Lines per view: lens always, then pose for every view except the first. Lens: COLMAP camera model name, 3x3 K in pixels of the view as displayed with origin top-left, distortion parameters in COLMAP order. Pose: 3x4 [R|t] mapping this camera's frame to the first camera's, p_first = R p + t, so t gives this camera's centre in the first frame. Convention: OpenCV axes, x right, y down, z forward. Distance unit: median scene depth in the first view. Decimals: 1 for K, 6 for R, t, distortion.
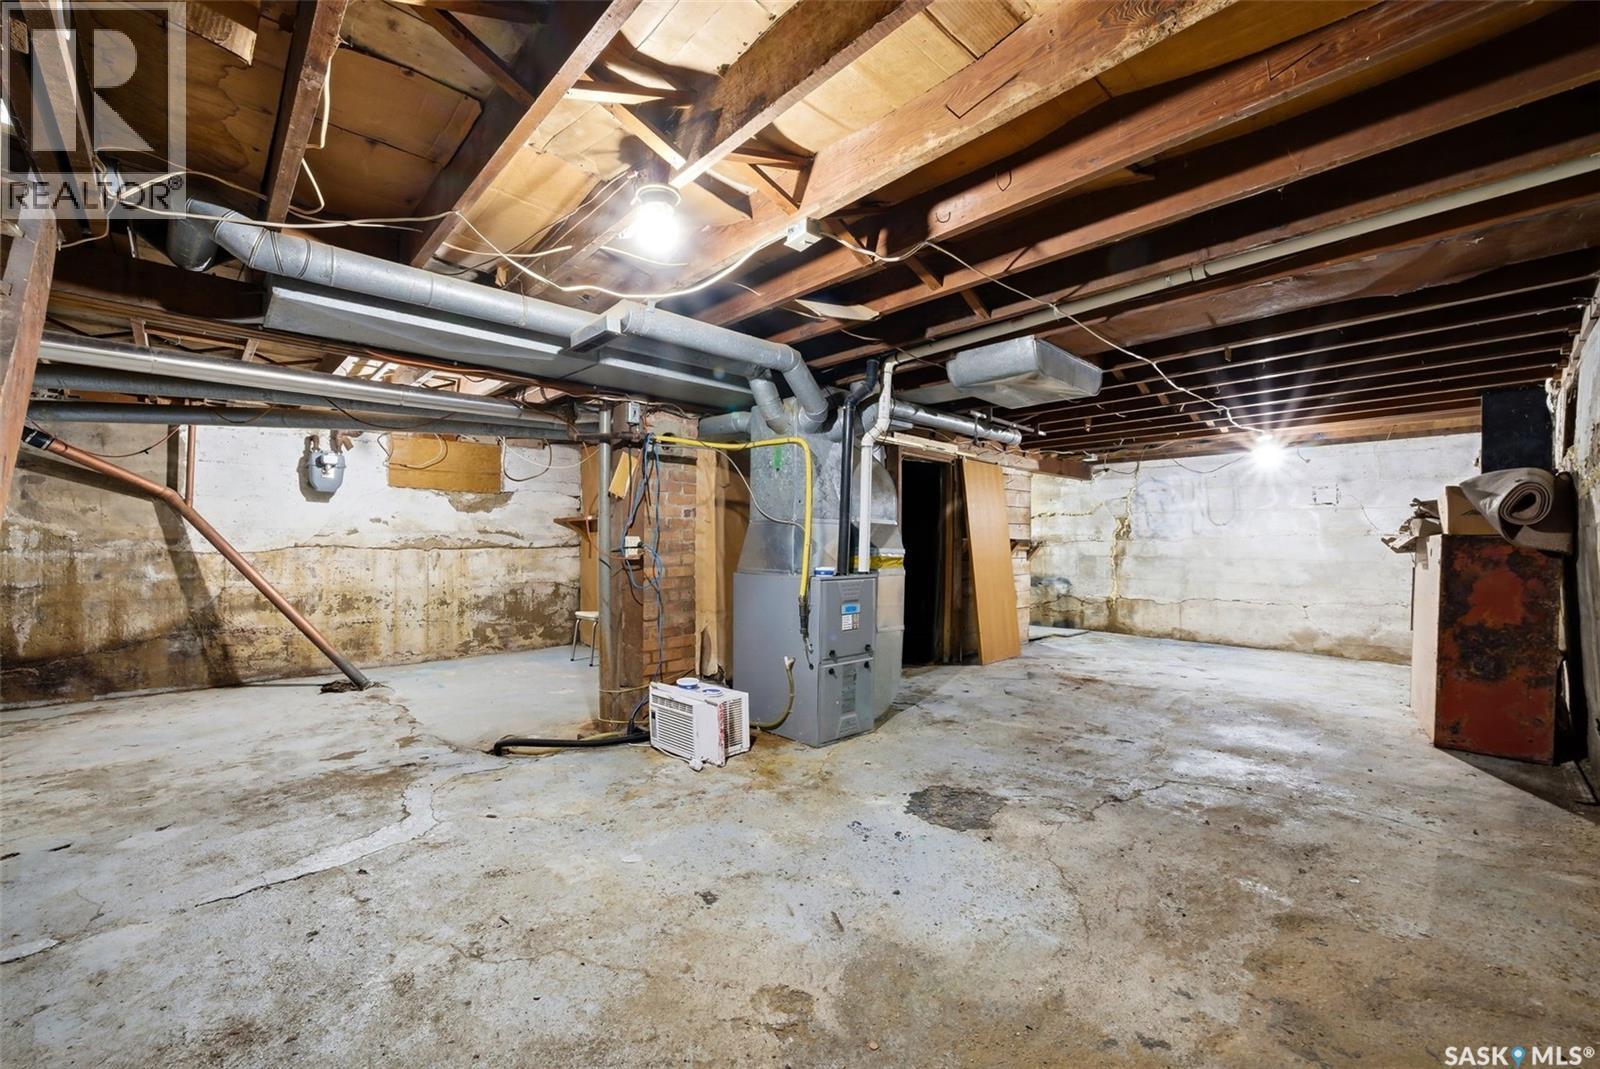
lens RADIAL K [[656.0, 0, 784.2], [0, 656.0, 547.9], [0, 0, 1]] dist [0.007735, -0.000546]
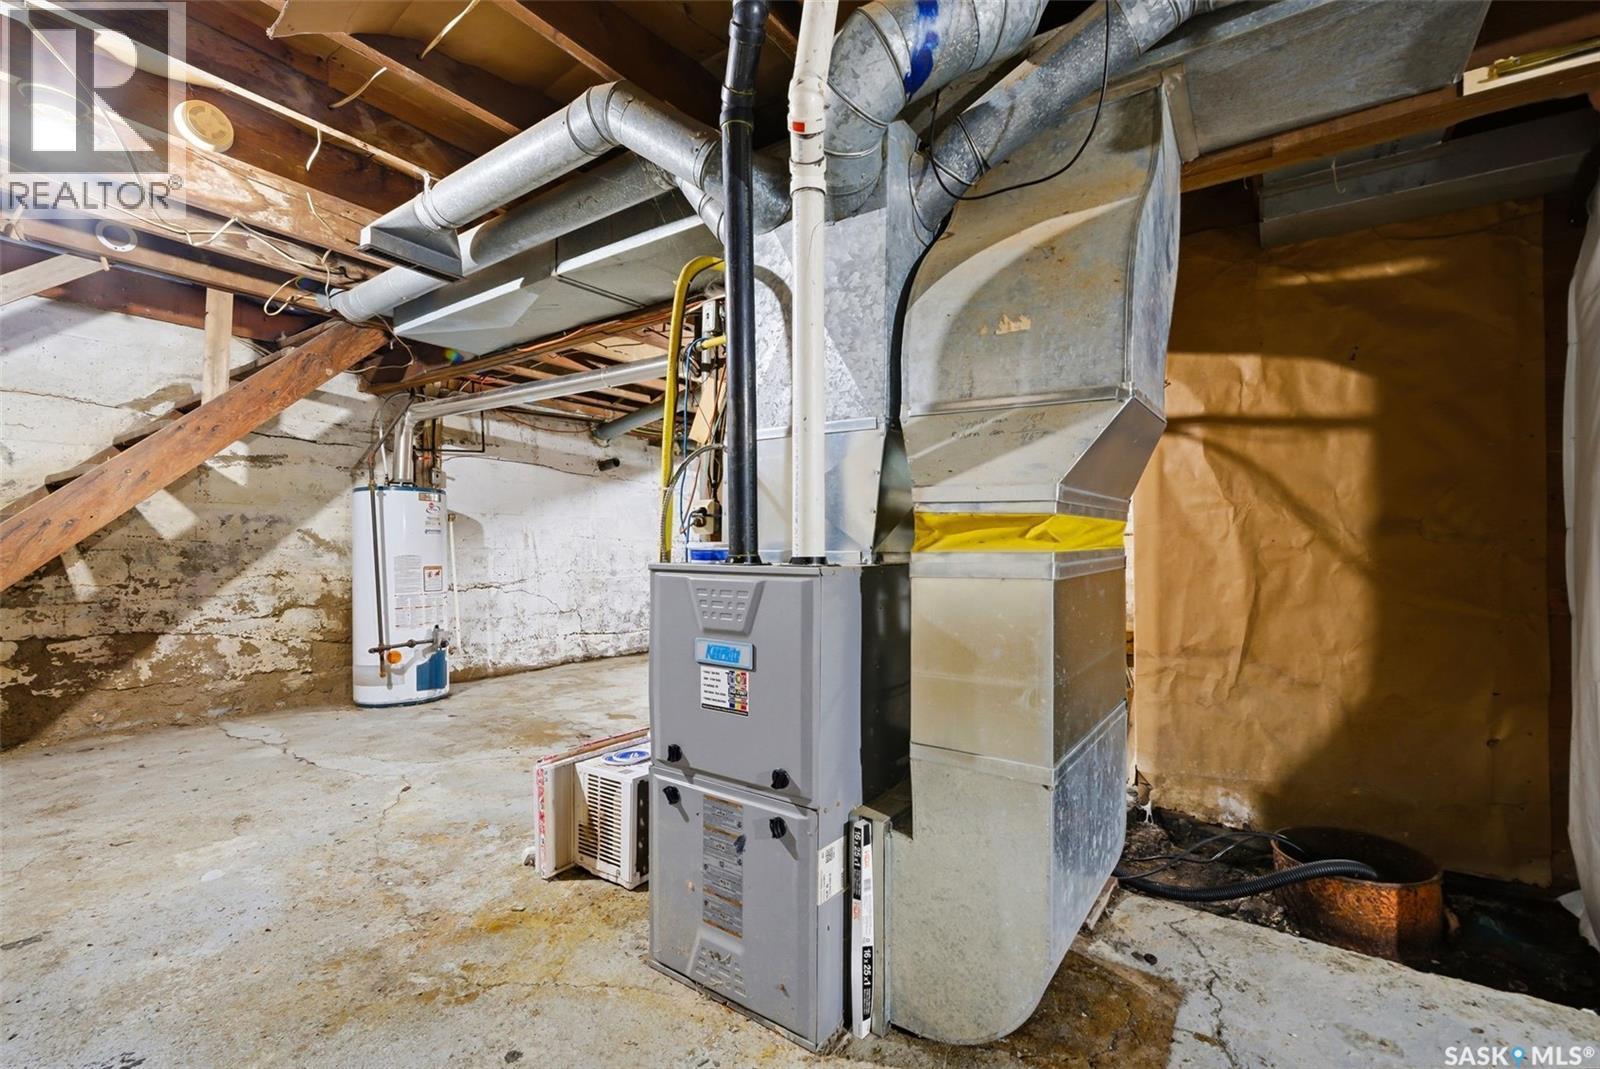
lens RADIAL K [[702.1, 0, 786.0], [0, 702.1, 536.6], [0, 0, 1]] dist [0.003661, 0.002545]
pose [[0.194520, -0.016958, -0.980752, 0.599971], [-0.001411, 0.999845, -0.017568, 0.040969], [0.980897, 0.004801, 0.194466, 1.150353]]
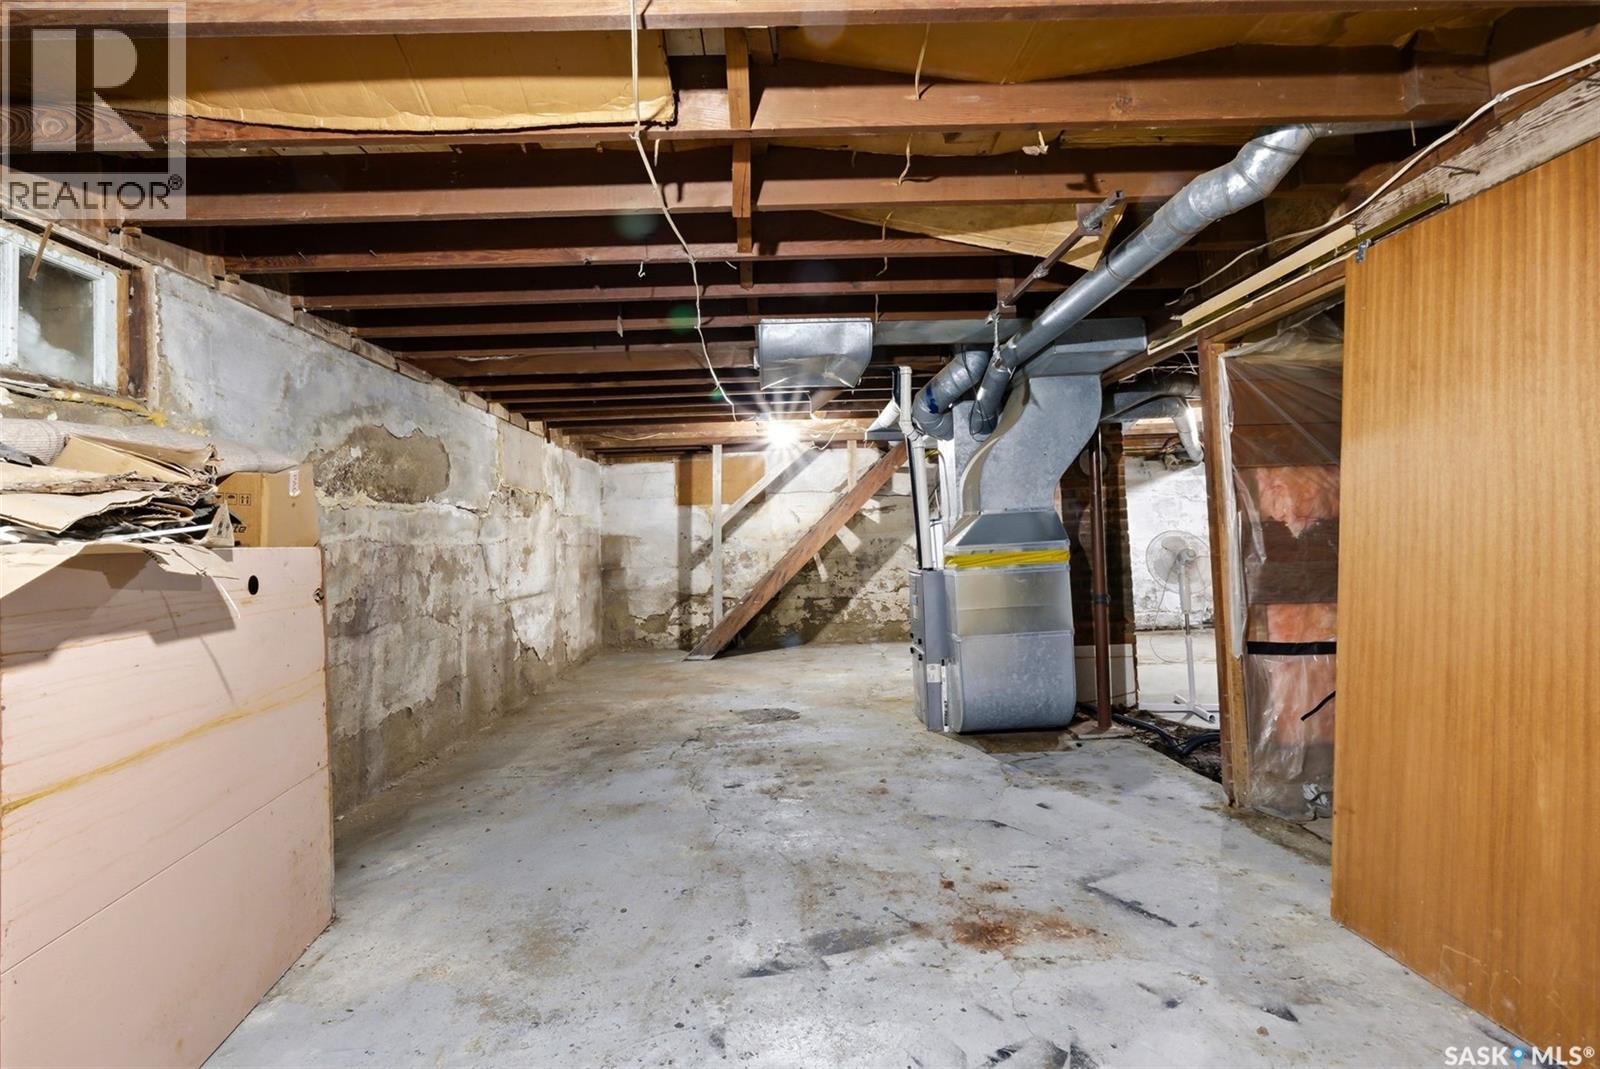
lens RADIAL K [[702.1, 0, 797.9], [0, 702.1, 532.2], [0, 0, 1]] dist [0.003661, 0.002545]
pose [[-0.649178, 0.009638, -0.760576, 1.360617], [0.042644, 0.998808, -0.023741, -0.003901], [0.759440, -0.047846, -0.648815, 1.975174]]
